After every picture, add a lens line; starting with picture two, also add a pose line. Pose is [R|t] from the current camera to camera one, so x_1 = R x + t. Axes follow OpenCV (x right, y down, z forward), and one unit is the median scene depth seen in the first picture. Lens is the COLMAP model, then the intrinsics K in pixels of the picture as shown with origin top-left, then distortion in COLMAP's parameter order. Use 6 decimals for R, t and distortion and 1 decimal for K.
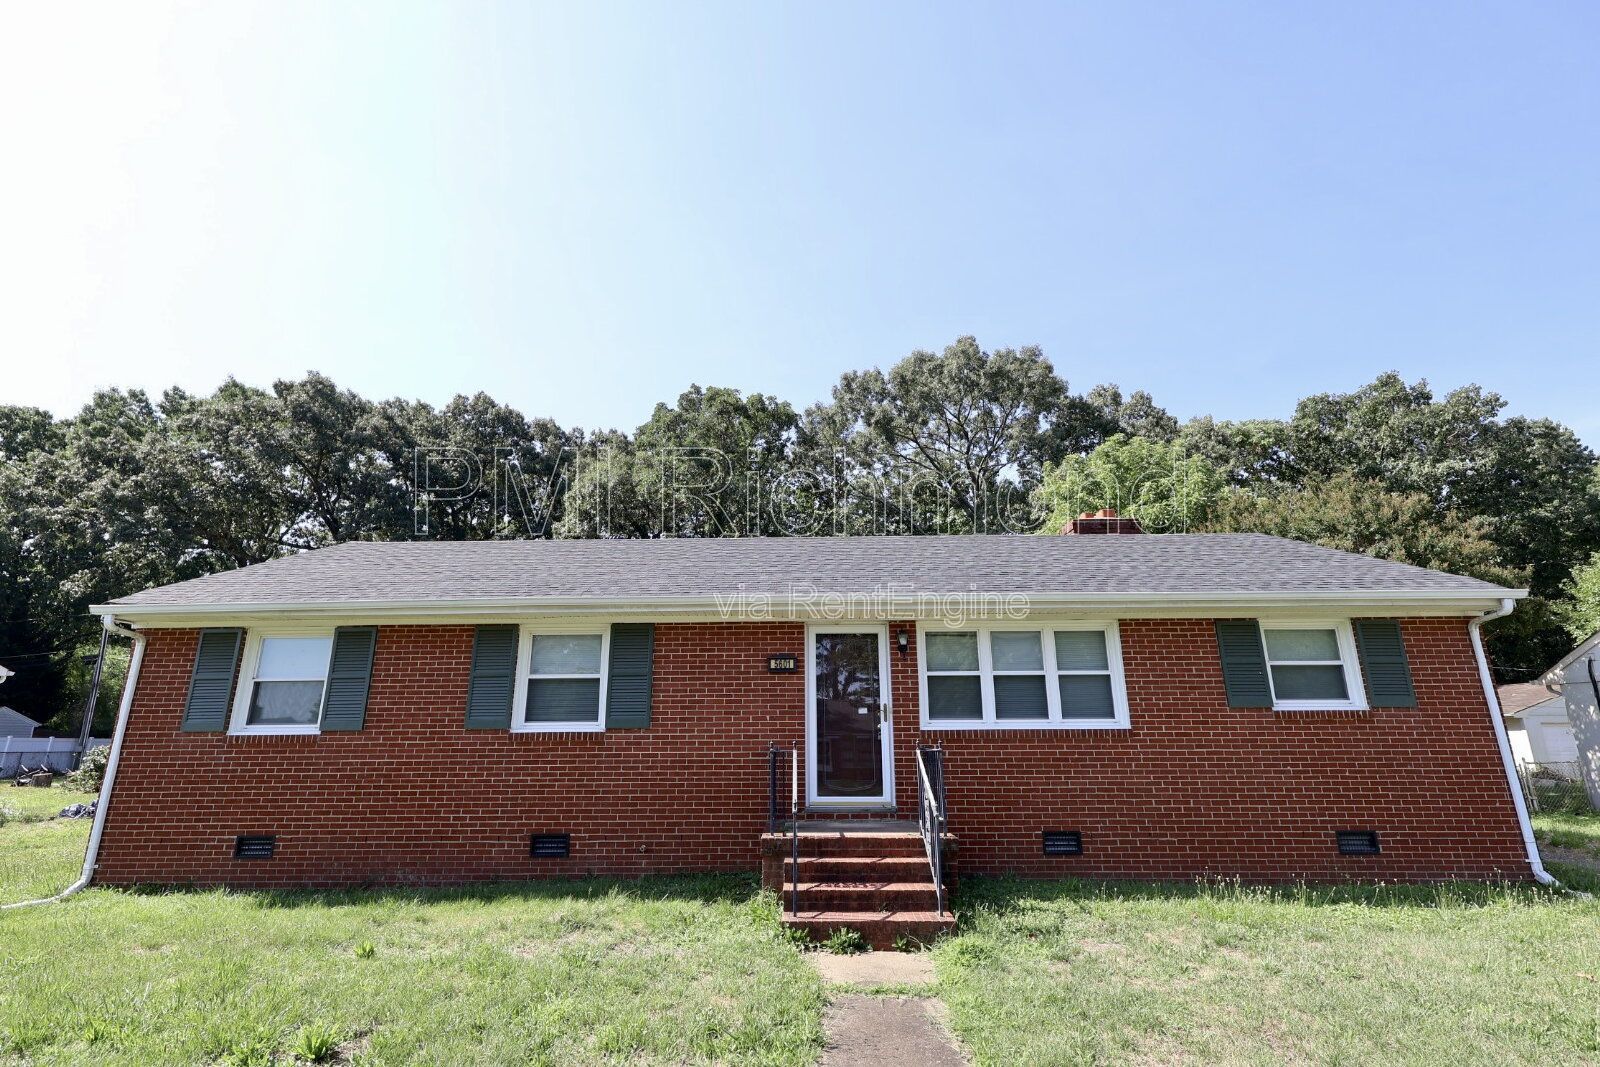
lens RADIAL K [[742.9, 0, 800.0], [0, 742.9, 533.5], [0, 0, 1]] dist [-0.001044, 0.000822]
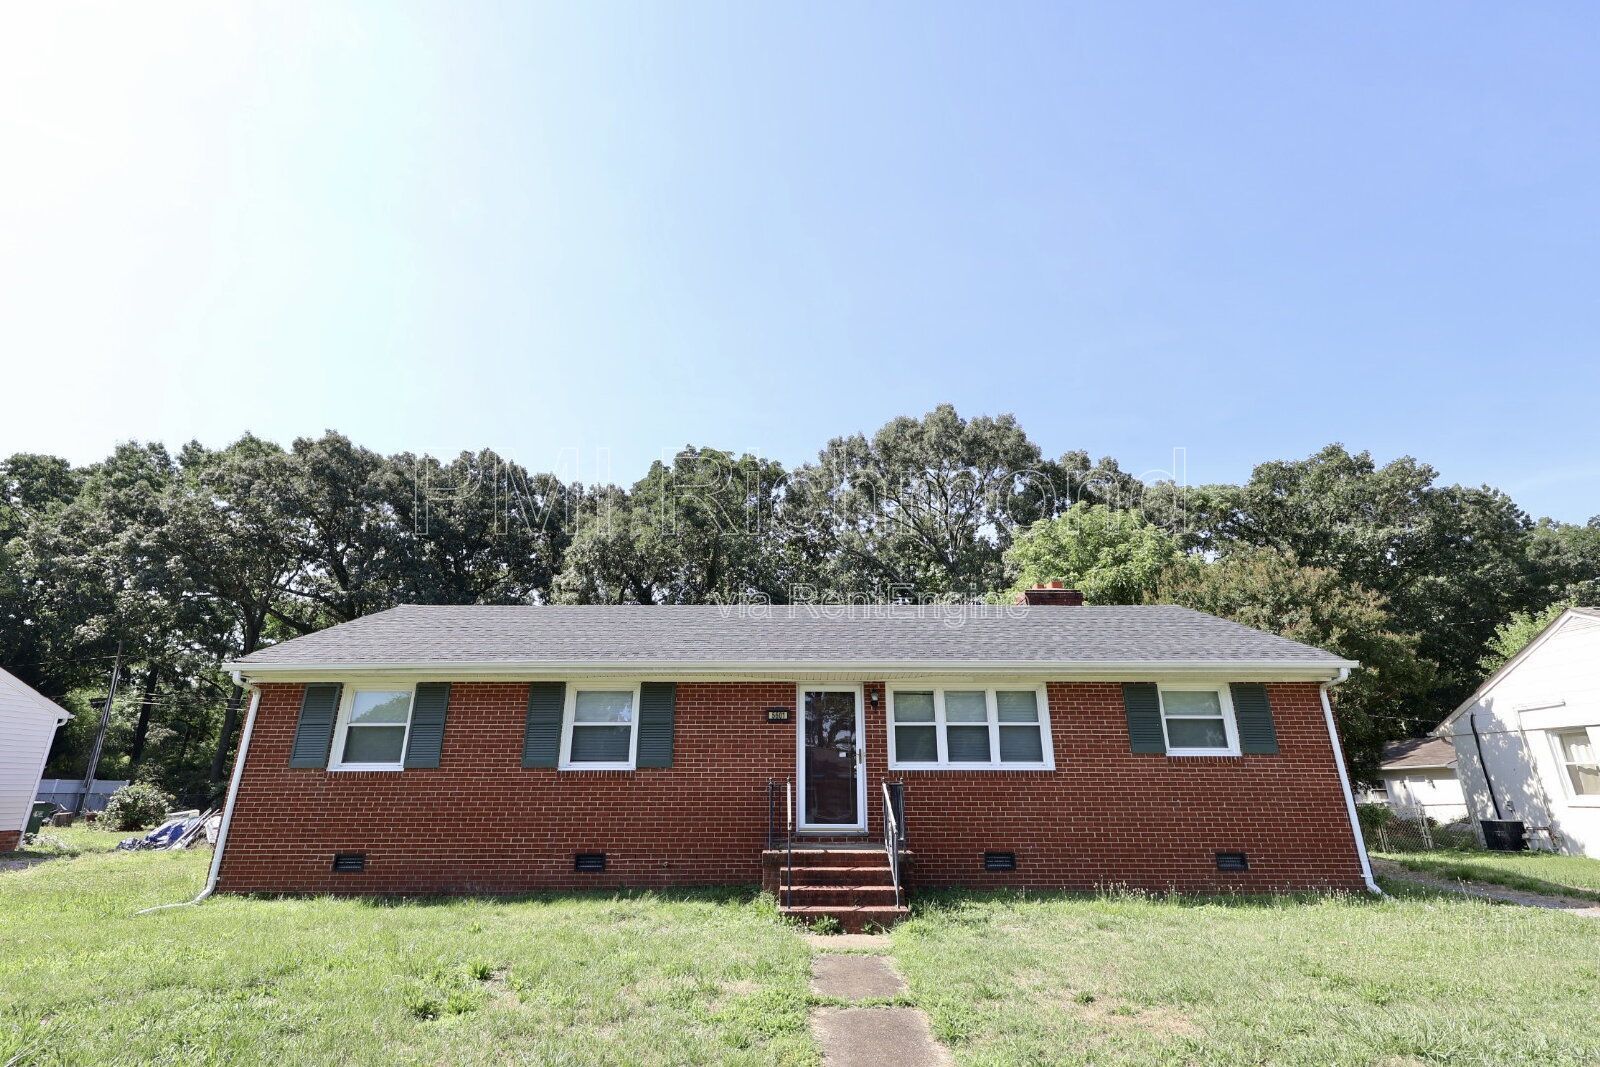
lens RADIAL K [[713.3, 0, 803.2], [0, 713.3, 541.3], [0, 0, 1]] dist [-0.003930, 0.000454]
pose [[0.999708, 0.012153, 0.020885, -0.009114], [-0.010853, 0.998061, -0.061297, -0.036280], [-0.021590, 0.061052, 0.997901, -0.176732]]
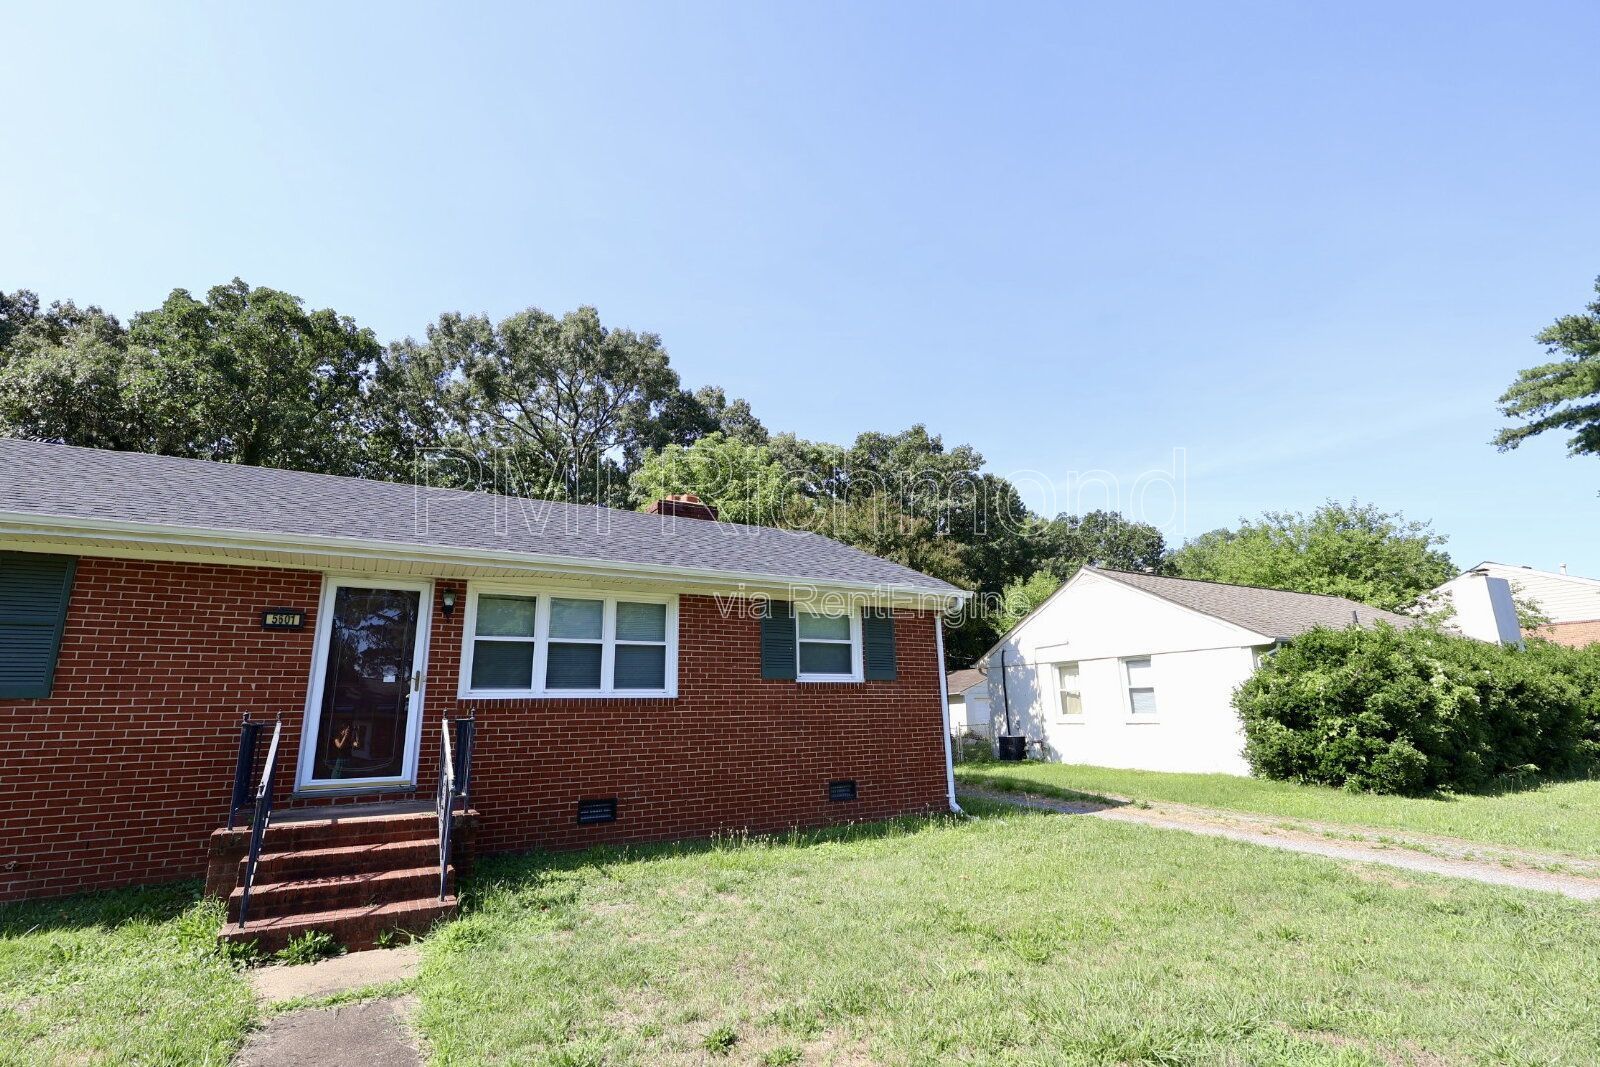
lens RADIAL K [[742.9, 0, 800.0], [0, 742.9, 533.5], [0, 0, 1]] dist [-0.001044, 0.000822]
pose [[0.856637, 0.108678, 0.504344, 0.032578], [-0.122564, 0.992444, -0.005679, 0.014056], [-0.501150, -0.056949, 0.863484, 0.017471]]
